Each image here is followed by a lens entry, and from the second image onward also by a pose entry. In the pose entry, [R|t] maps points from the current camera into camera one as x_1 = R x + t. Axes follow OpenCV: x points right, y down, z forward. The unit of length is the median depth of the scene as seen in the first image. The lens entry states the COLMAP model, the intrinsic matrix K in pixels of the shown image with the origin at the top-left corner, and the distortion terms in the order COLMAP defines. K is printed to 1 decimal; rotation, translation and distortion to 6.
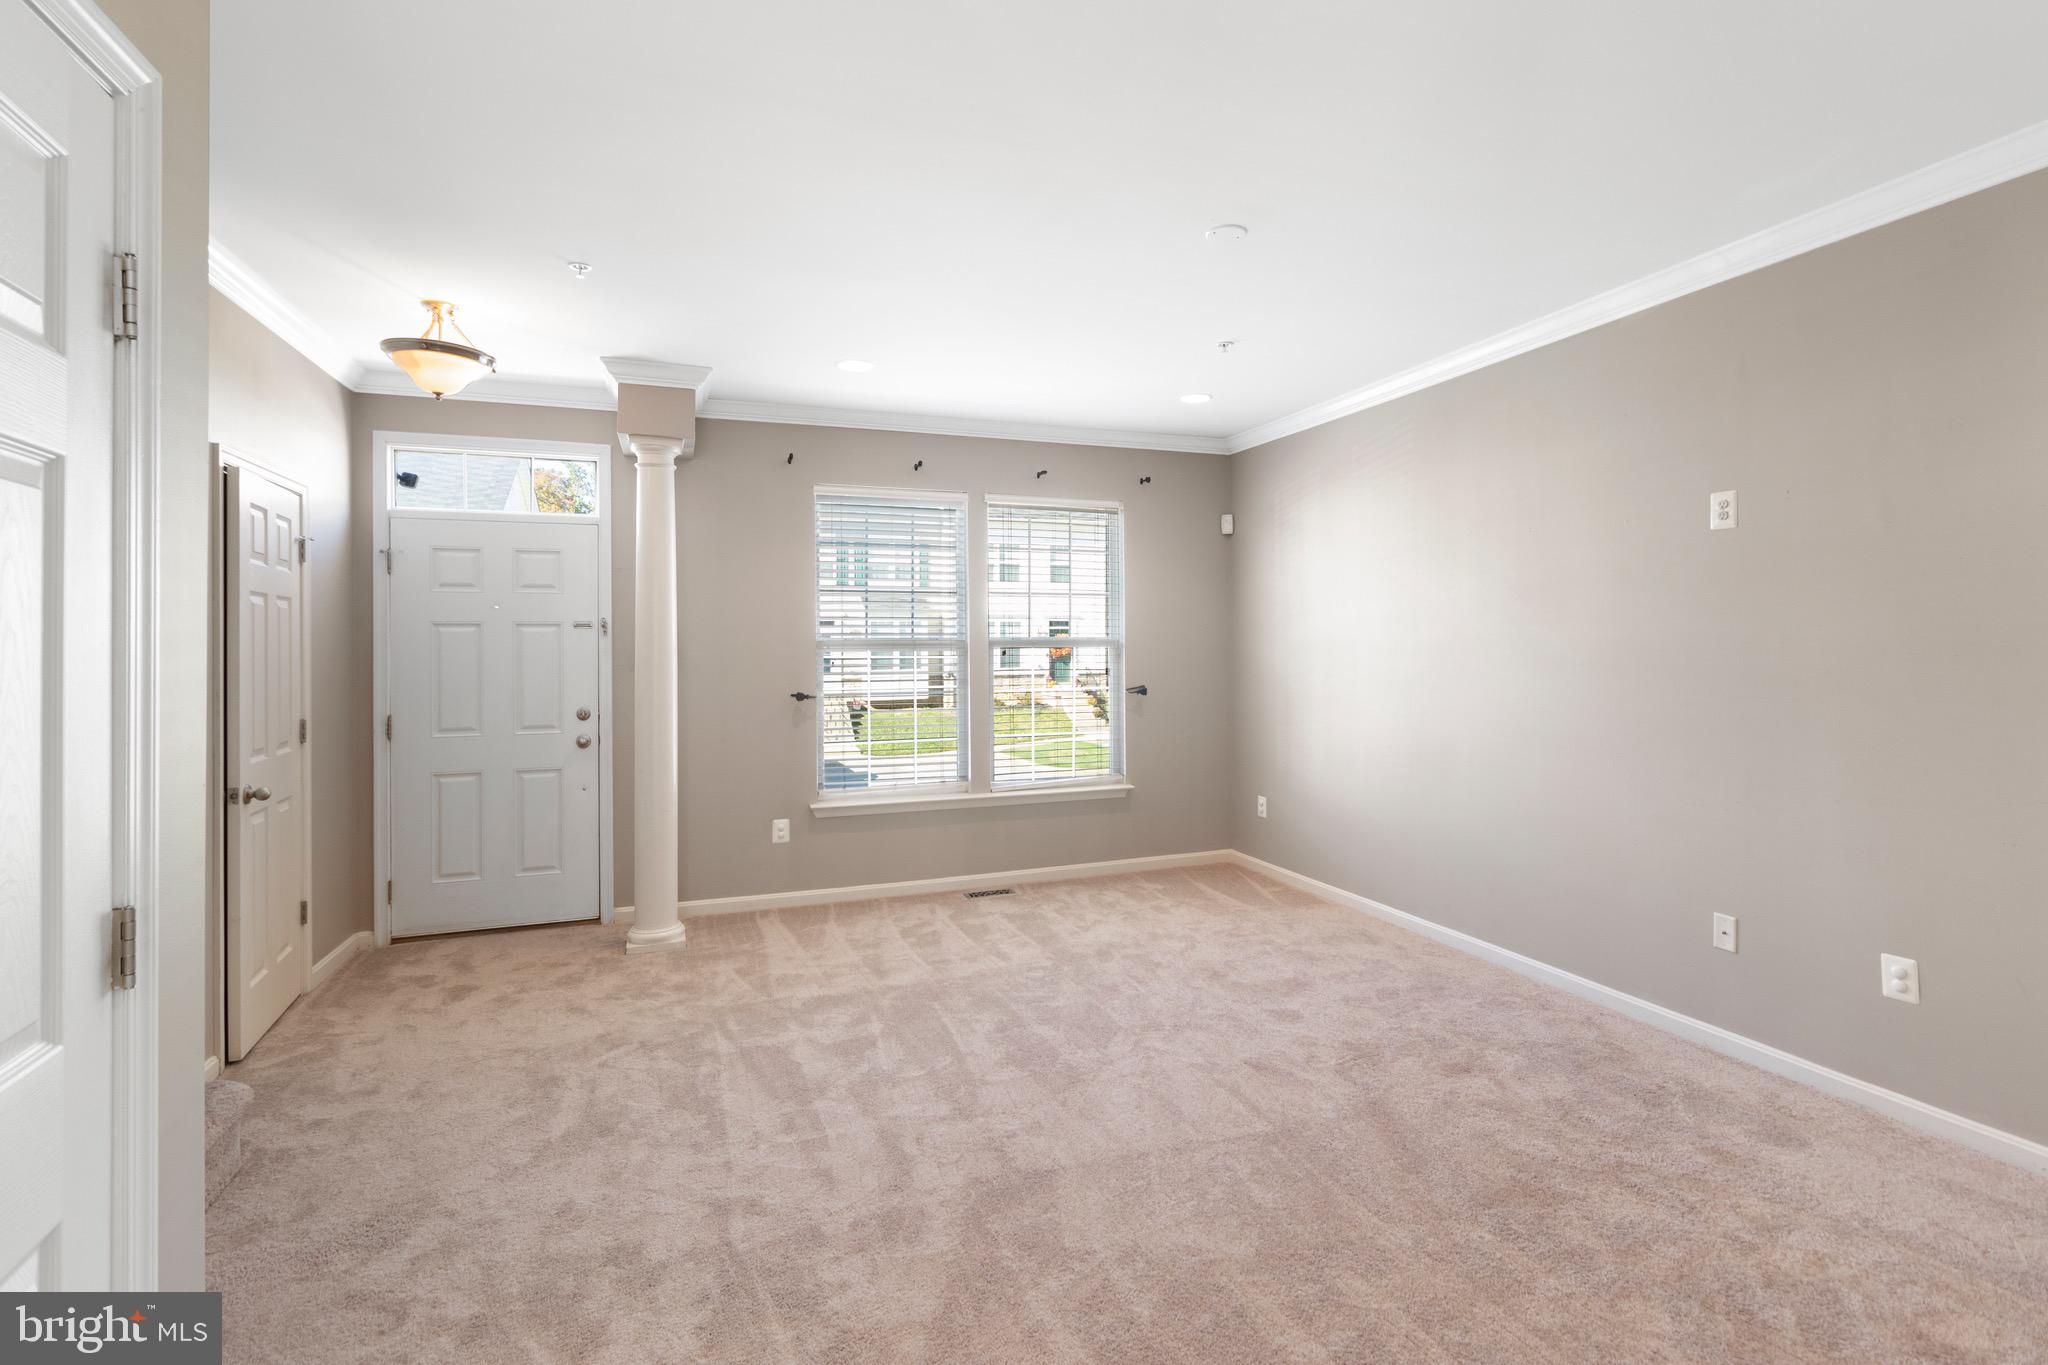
lens RADIAL K [[954.9, 0, 1019.8], [0, 954.9, 673.5], [0, 0, 1]] dist [0.001096, 0.000416]
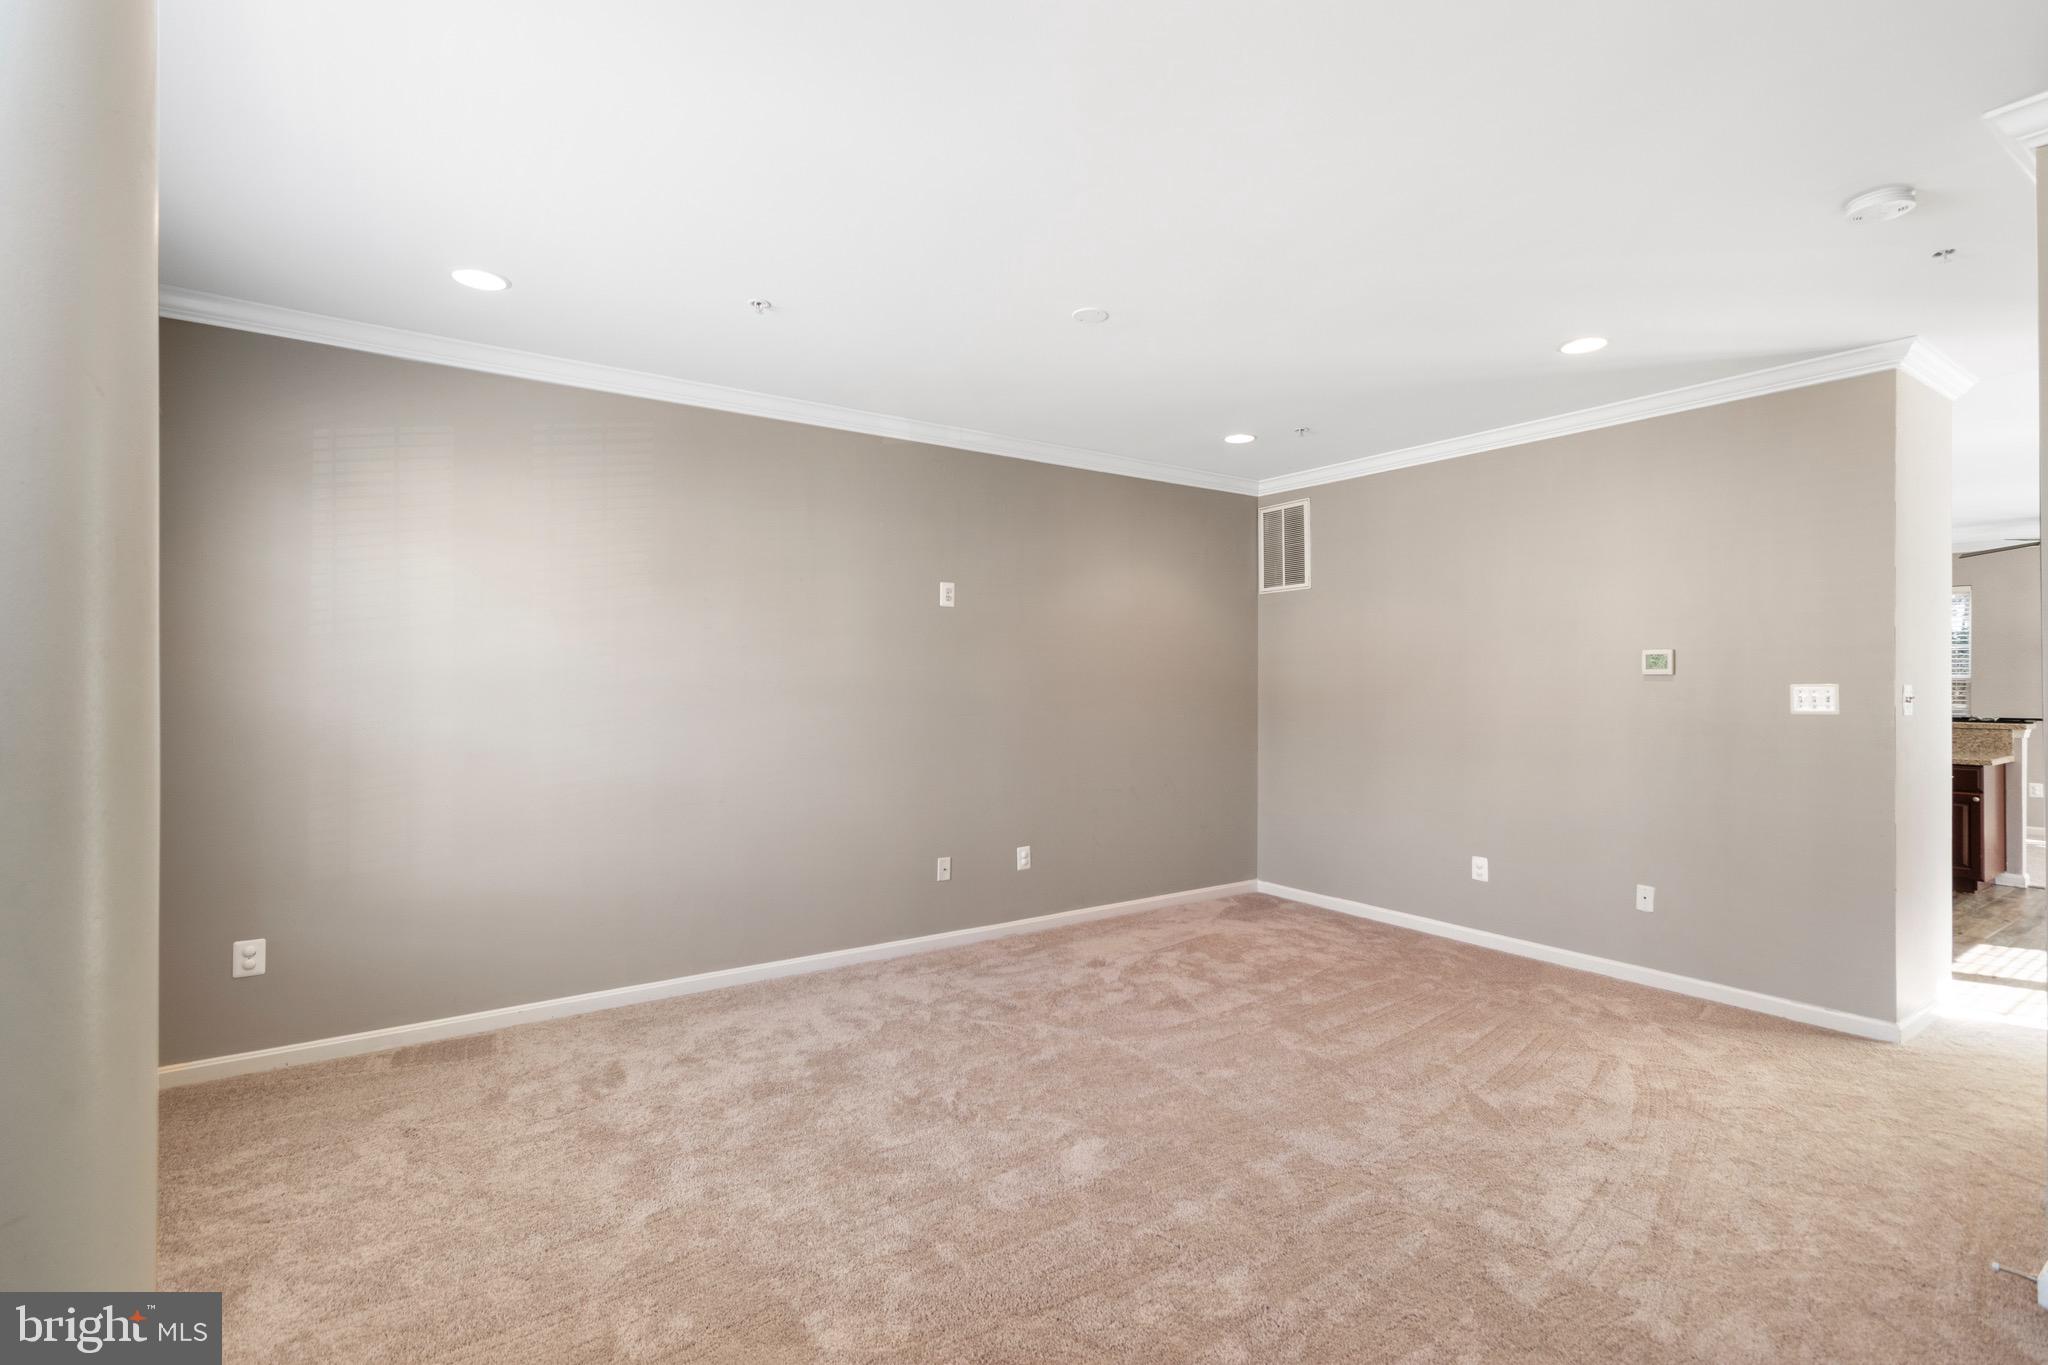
lens RADIAL K [[954.9, 0, 1019.8], [0, 954.9, 673.5], [0, 0, 1]] dist [0.001096, 0.000416]
pose [[-0.282130, 0.003105, 0.959371, -0.771862], [0.014458, 0.999895, 0.001015, -0.043429], [-0.959267, 0.014157, -0.282145, 1.323143]]
